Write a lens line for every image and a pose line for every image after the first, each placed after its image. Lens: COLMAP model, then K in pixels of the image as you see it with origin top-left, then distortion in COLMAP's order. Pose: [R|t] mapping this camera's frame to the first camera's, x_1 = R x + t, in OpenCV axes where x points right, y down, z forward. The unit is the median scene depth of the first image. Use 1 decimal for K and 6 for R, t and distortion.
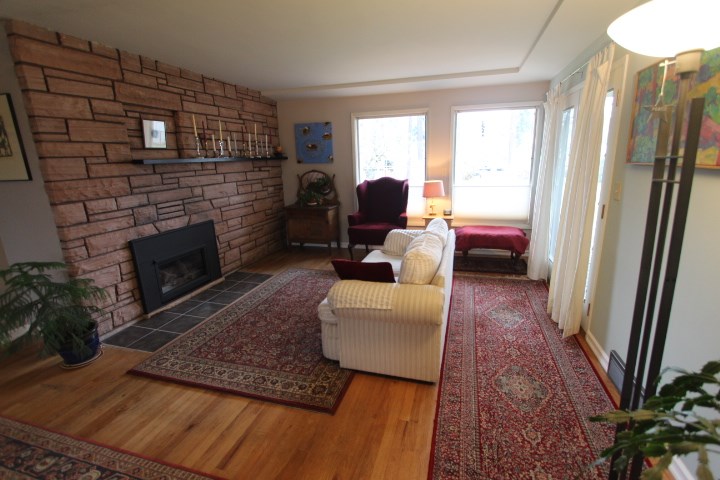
lens RADIAL K [[333.9, 0, 365.2], [0, 333.9, 235.9], [0, 0, 1]] dist [-0.014713, -0.001178]
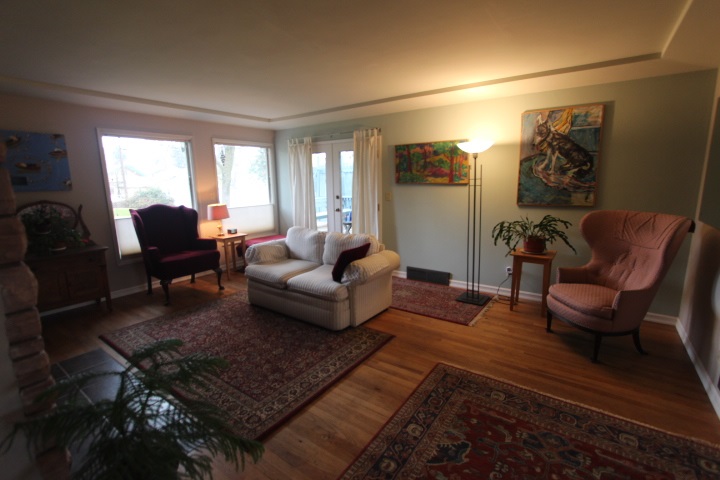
lens RADIAL K [[333.9, 0, 365.3], [0, 333.9, 240.6], [0, 0, 1]] dist [-0.014713, -0.001178]
pose [[0.324260, -0.150041, 0.933993, -1.205456], [0.220450, 0.972142, 0.079635, -0.057138], [-0.919922, 0.180077, 0.348303, 0.370832]]
